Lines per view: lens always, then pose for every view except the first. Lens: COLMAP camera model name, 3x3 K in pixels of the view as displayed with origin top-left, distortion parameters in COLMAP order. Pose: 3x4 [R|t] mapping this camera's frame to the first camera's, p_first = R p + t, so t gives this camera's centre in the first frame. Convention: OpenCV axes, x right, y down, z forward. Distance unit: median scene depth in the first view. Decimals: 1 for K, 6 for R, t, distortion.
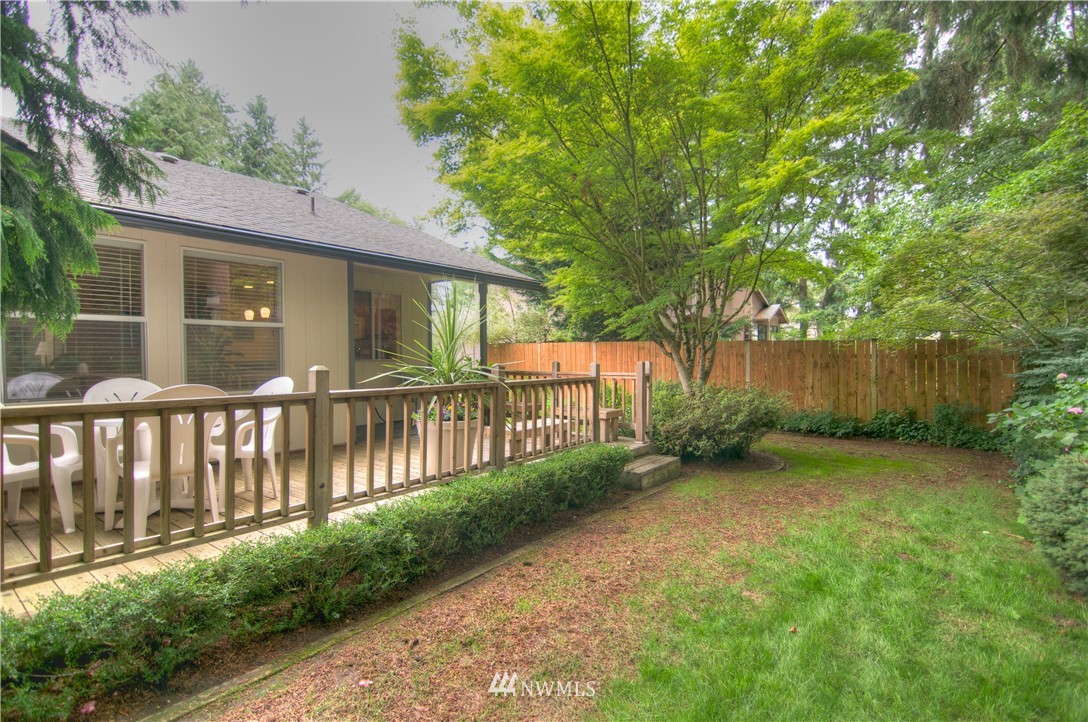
lens RADIAL K [[524.9, 0, 544.6], [0, 524.9, 360.3], [0, 0, 1]] dist [-0.002695, -0.005081]
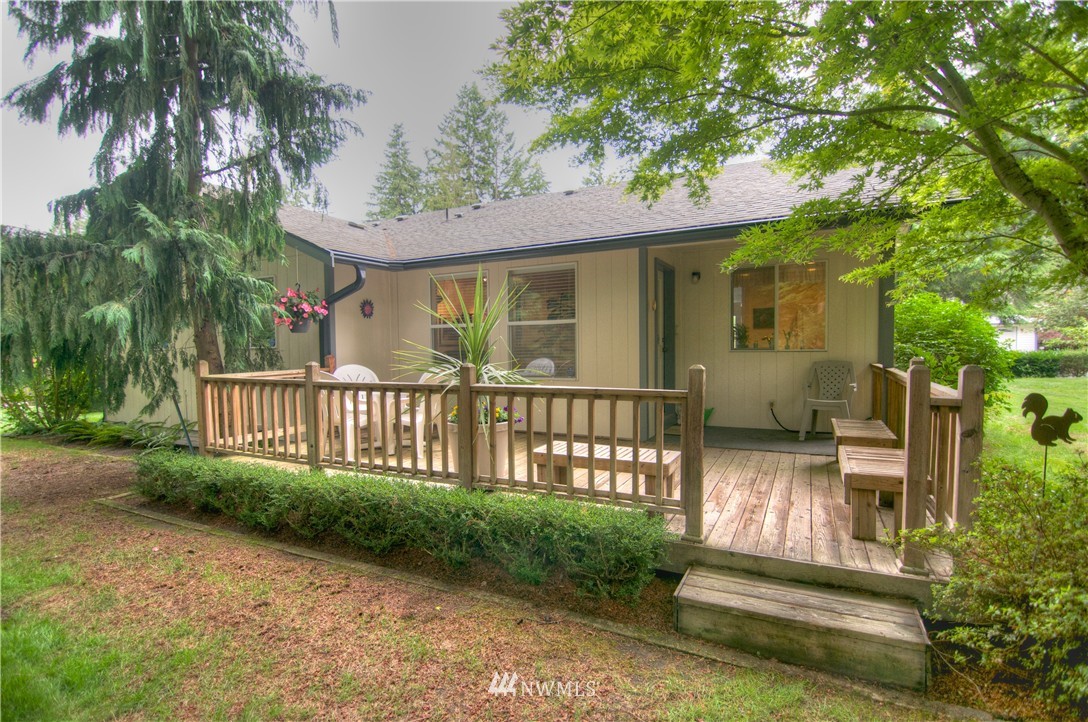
lens RADIAL K [[524.9, 0, 543.8], [0, 524.9, 363.9], [0, 0, 1]] dist [-0.002695, -0.005081]
pose [[0.179453, 0.032645, -0.983225, 0.843228], [0.007297, 0.999378, 0.034513, -0.023134], [0.983739, -0.013368, 0.179103, 1.058560]]
